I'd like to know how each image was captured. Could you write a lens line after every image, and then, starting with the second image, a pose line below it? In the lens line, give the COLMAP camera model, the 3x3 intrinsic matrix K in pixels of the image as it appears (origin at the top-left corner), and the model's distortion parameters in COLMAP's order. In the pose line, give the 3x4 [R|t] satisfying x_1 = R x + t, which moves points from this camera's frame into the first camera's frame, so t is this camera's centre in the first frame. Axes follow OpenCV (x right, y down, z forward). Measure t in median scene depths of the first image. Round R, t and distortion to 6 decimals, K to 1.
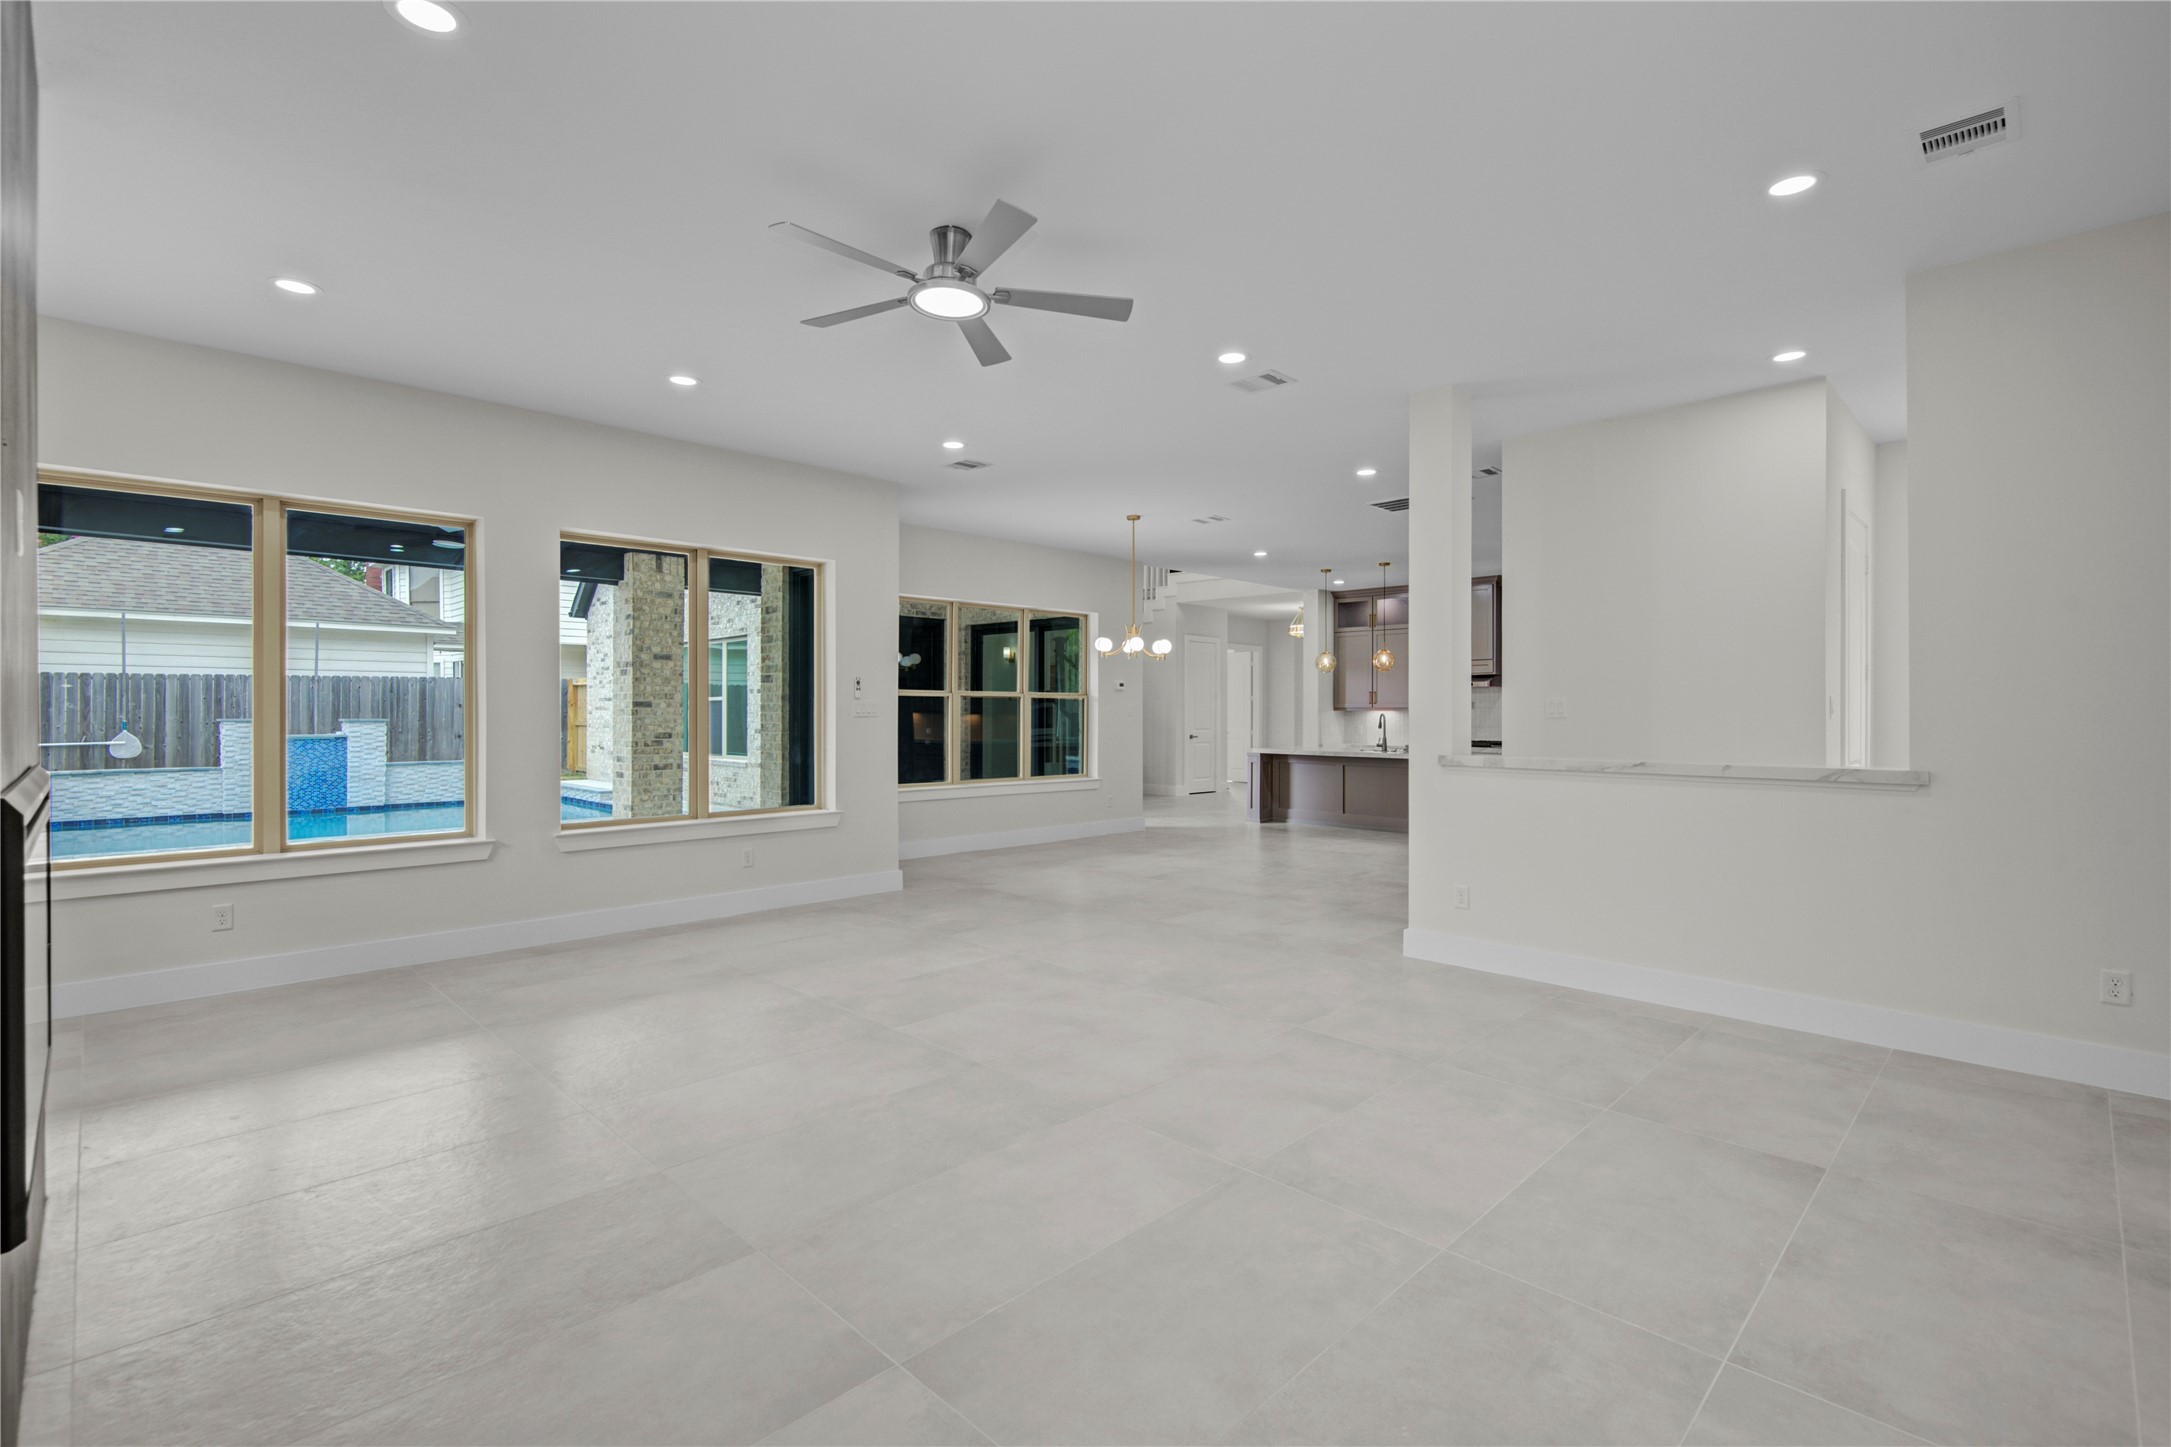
lens RADIAL K [[998.1, 0, 1097.6], [0, 998.1, 707.5], [0, 0, 1]] dist [0.000889, -0.001614]
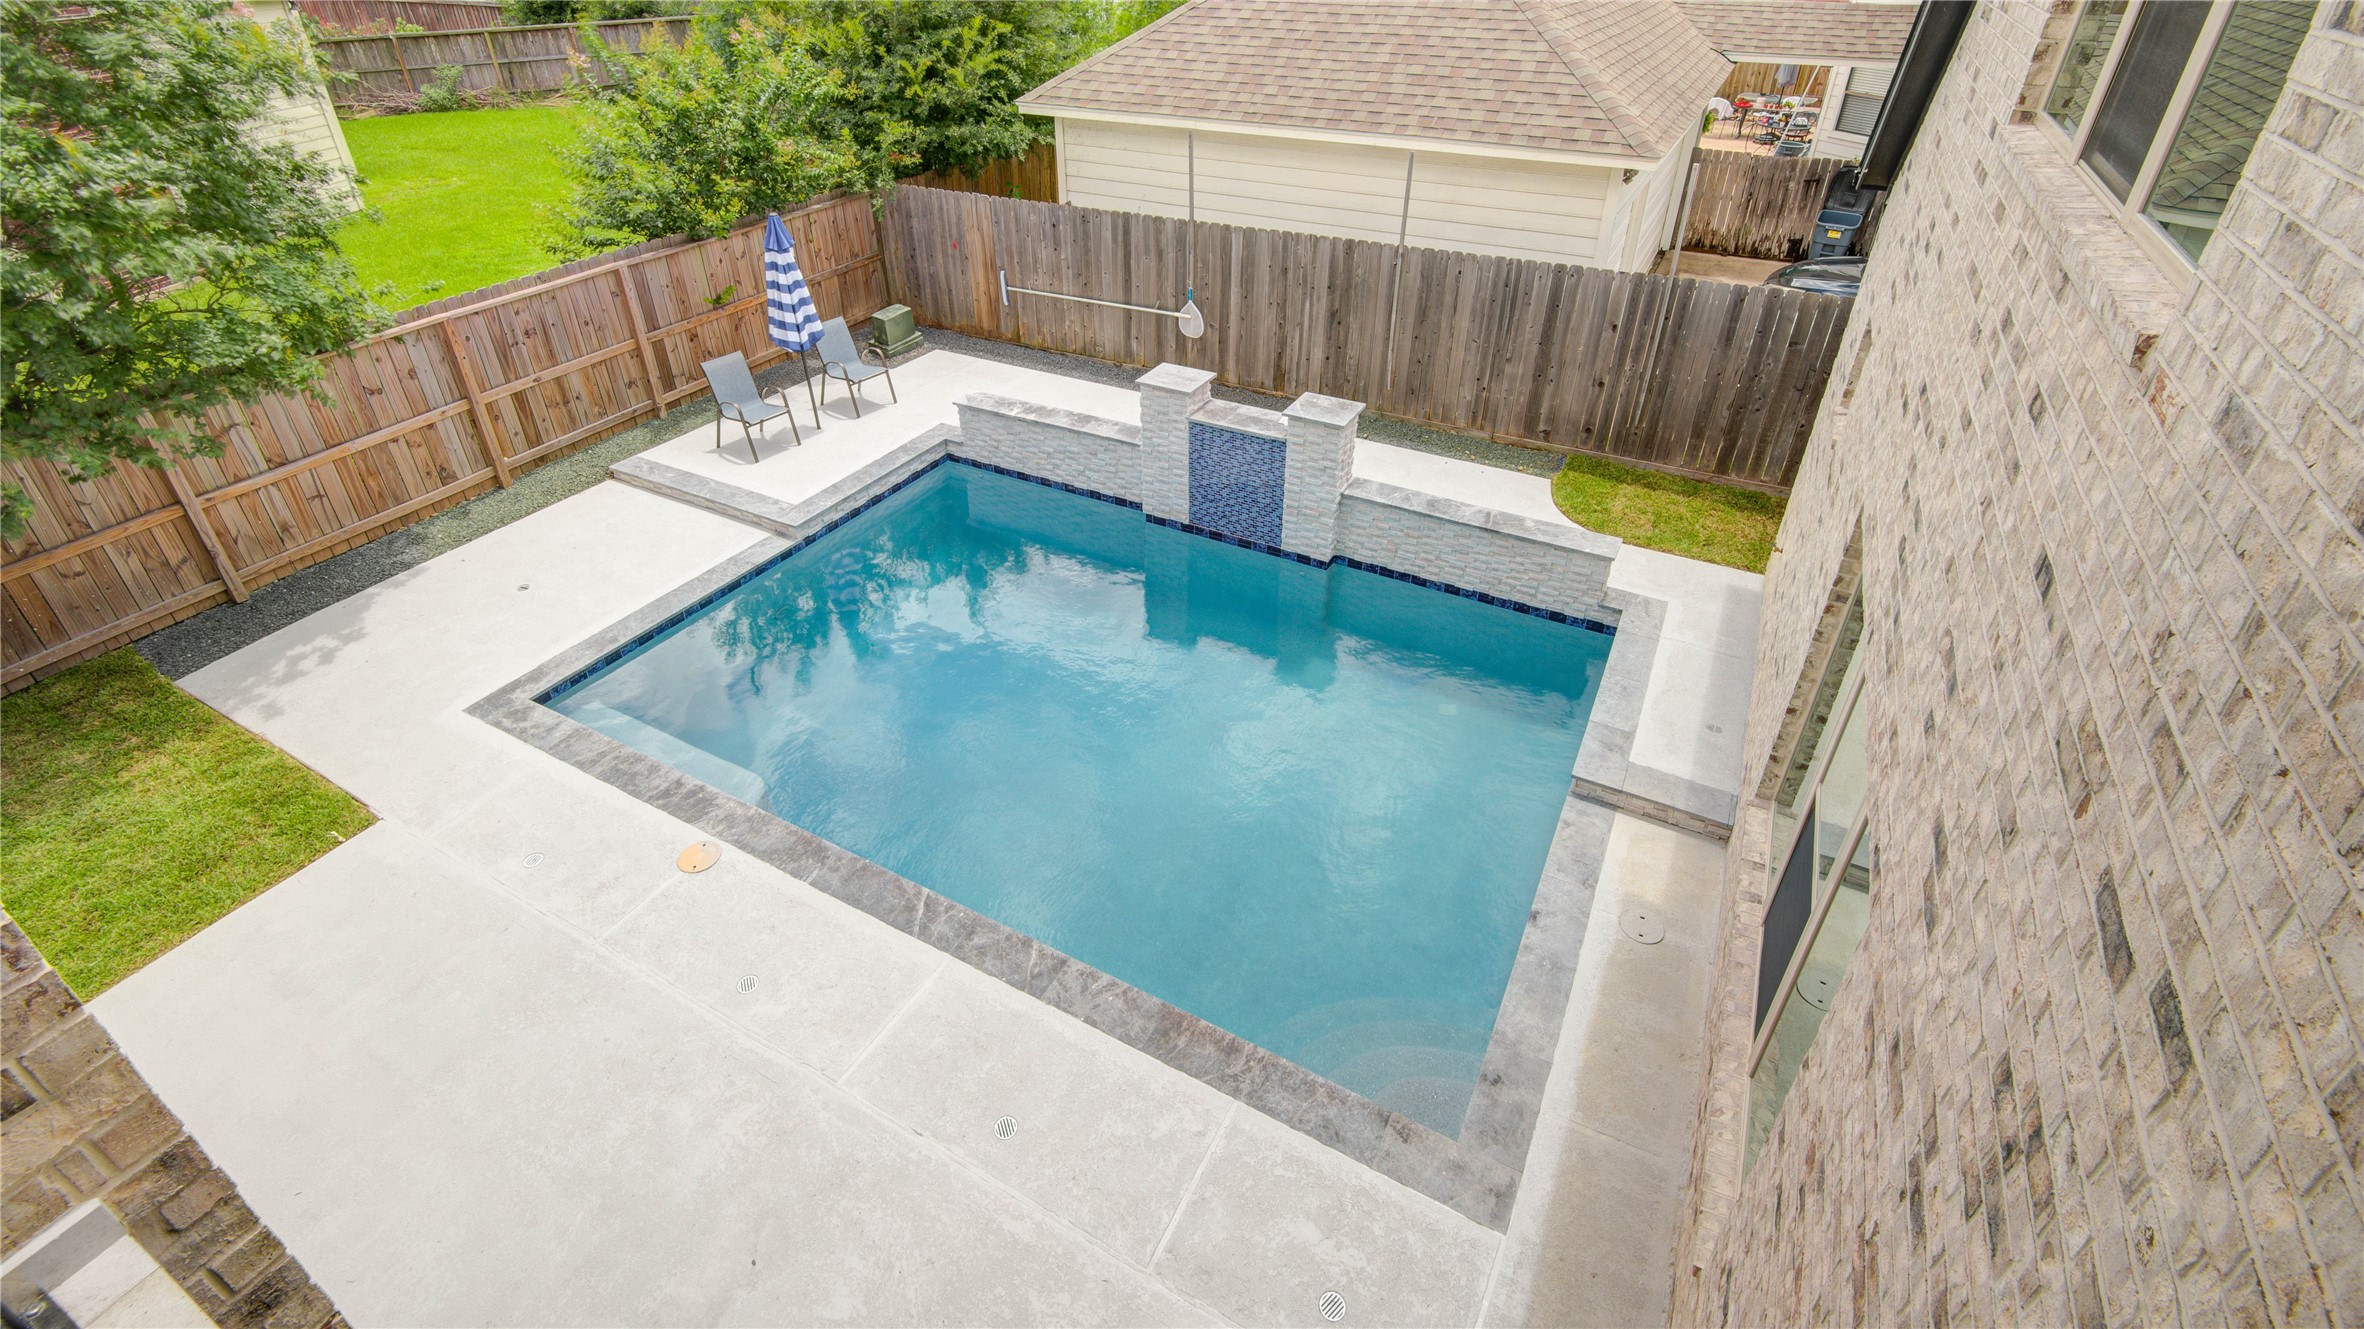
lens RADIAL K [[1072.2, 0, 1181.2], [0, 1072.2, 550.4], [0, 0, 1]] dist [0.005246, -0.003650]
pose [[0.286976, 0.486898, -0.824970, -0.243018], [0.000808, 0.861070, 0.508485, -0.223578], [0.957937, -0.146589, 0.246713, 0.786220]]
